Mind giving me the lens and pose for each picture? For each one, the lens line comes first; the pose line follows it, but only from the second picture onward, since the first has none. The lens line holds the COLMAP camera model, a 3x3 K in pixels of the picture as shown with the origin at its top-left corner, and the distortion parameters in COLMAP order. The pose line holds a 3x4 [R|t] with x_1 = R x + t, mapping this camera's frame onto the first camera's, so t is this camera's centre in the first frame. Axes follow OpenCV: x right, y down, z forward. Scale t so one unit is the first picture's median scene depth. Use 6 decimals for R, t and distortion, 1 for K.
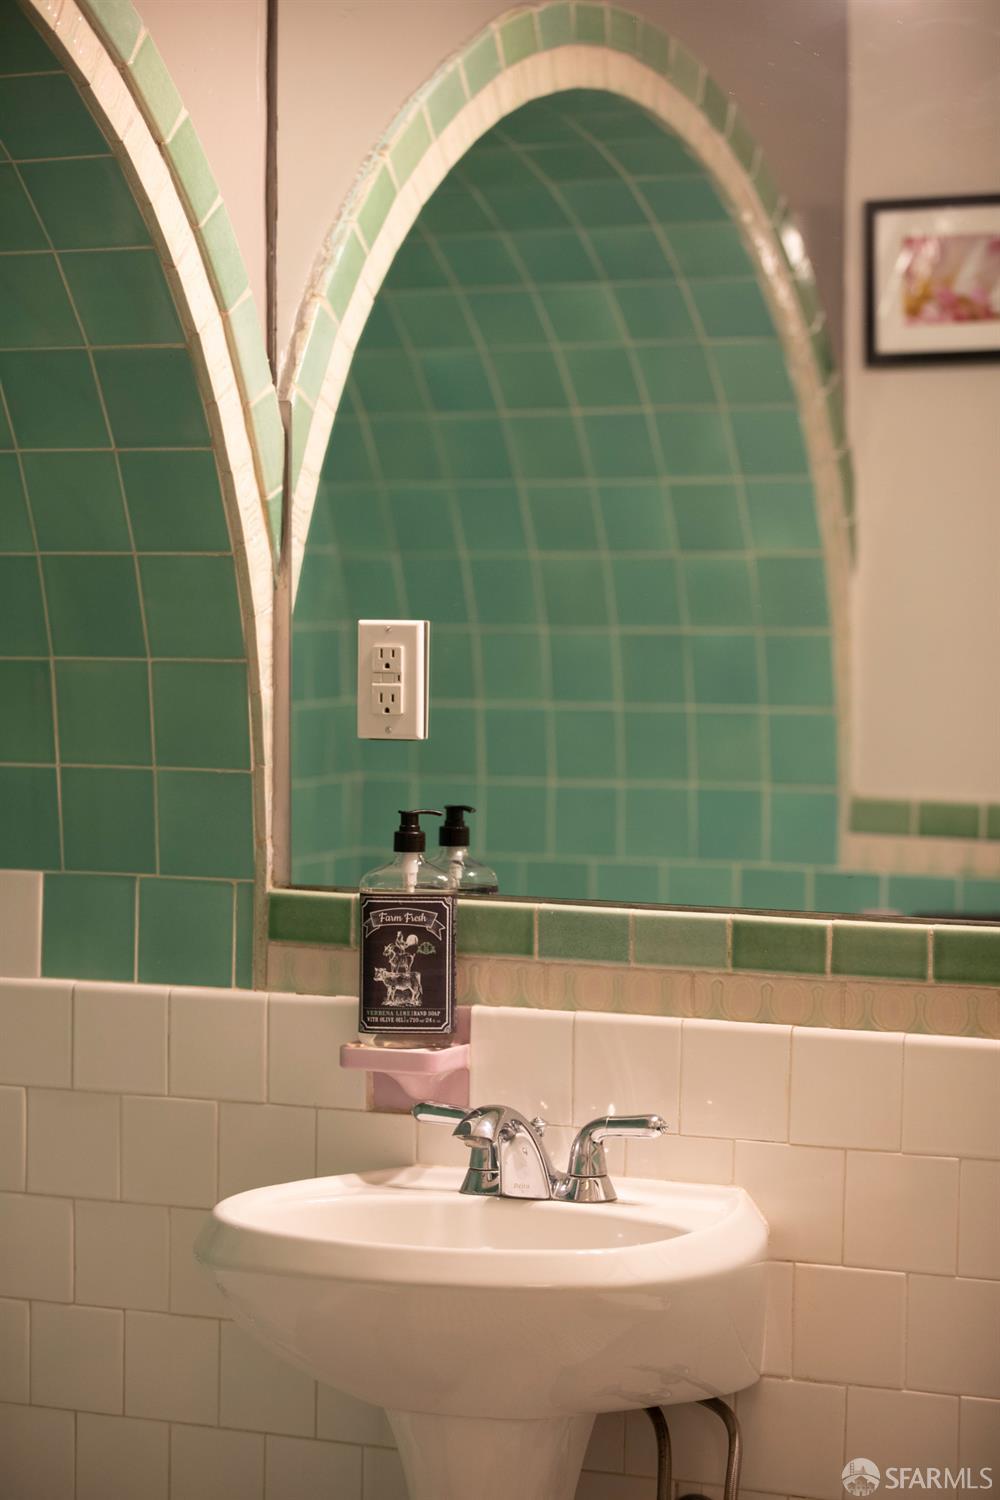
lens RADIAL K [[3823.1, 0, 500.0], [0, 3823.1, 750.0], [0, 0, 1]] dist [-0.293572, -0.072329]
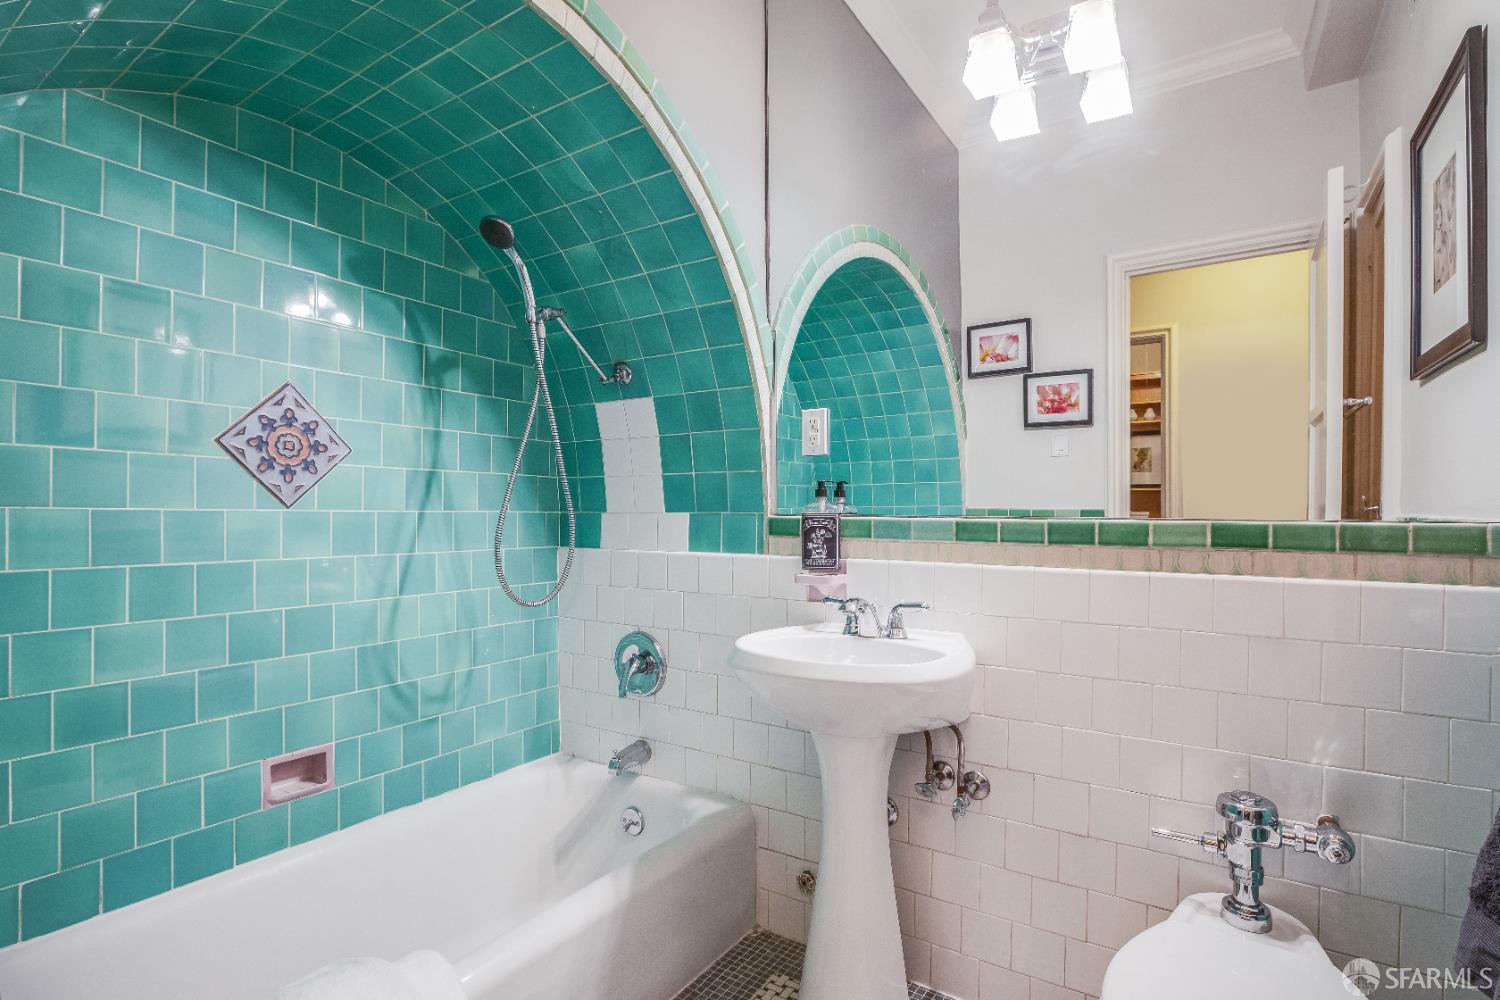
lens RADIAL K [[766.4, 0, 750.0], [0, 766.4, 500.0], [0, 0, 1]] dist [-0.074915, 0.050160]
pose [[0.990040, -0.011098, -0.140349, 0.000556], [0.004695, 0.998936, -0.045875, 0.051288], [0.140708, 0.044759, 0.989039, 0.491653]]
